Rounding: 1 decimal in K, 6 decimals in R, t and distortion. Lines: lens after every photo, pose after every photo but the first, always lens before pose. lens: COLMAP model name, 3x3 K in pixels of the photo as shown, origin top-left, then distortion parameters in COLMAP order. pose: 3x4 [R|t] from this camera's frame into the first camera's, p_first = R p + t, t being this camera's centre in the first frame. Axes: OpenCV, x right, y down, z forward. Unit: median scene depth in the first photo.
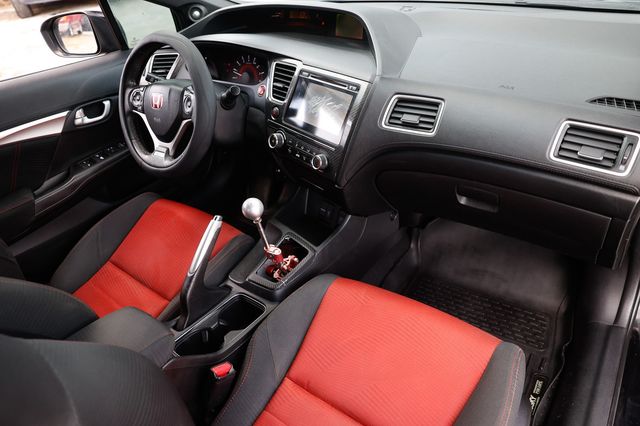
lens RADIAL K [[425.5, 0, 316.3], [0, 425.5, 213.1], [0, 0, 1]] dist [-0.054708, 0.016439]
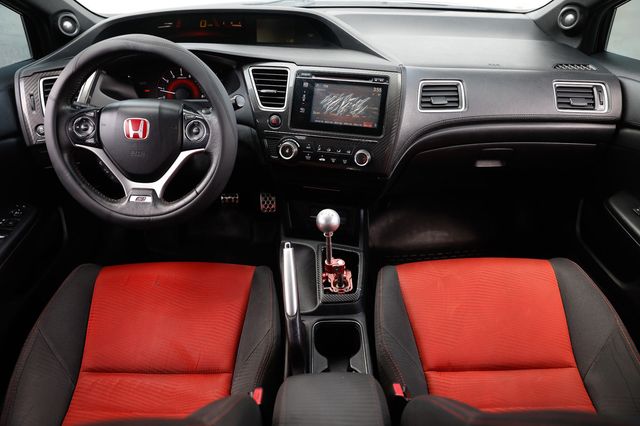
lens RADIAL K [[425.5, 0, 319.5], [0, 425.5, 216.4], [0, 0, 1]] dist [-0.054708, 0.016439]
pose [[0.790974, -0.261454, 0.553175, -0.564885], [0.288324, 0.956701, 0.039907, -0.051587], [-0.539657, 0.127928, 0.832109, 0.220389]]
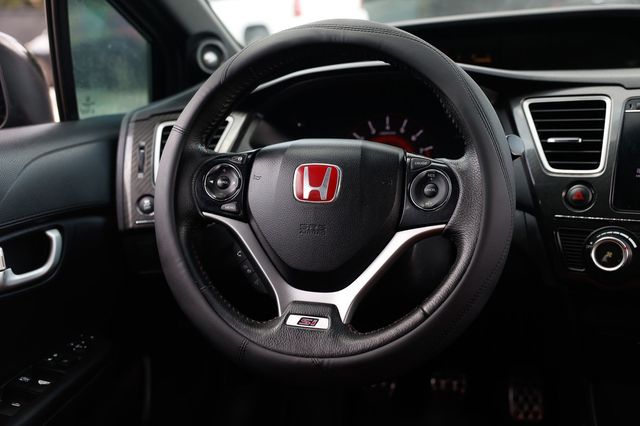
lens RADIAL K [[740.9, 0, 319.0], [0, 740.9, 217.7], [0, 0, 1]] dist [-0.036348, 0.000000]
pose [[0.944827, -0.059396, 0.322139, -0.586093], [0.179619, 0.916335, -0.357864, 0.006280], [-0.273932, 0.395982, 0.876447, 0.411909]]
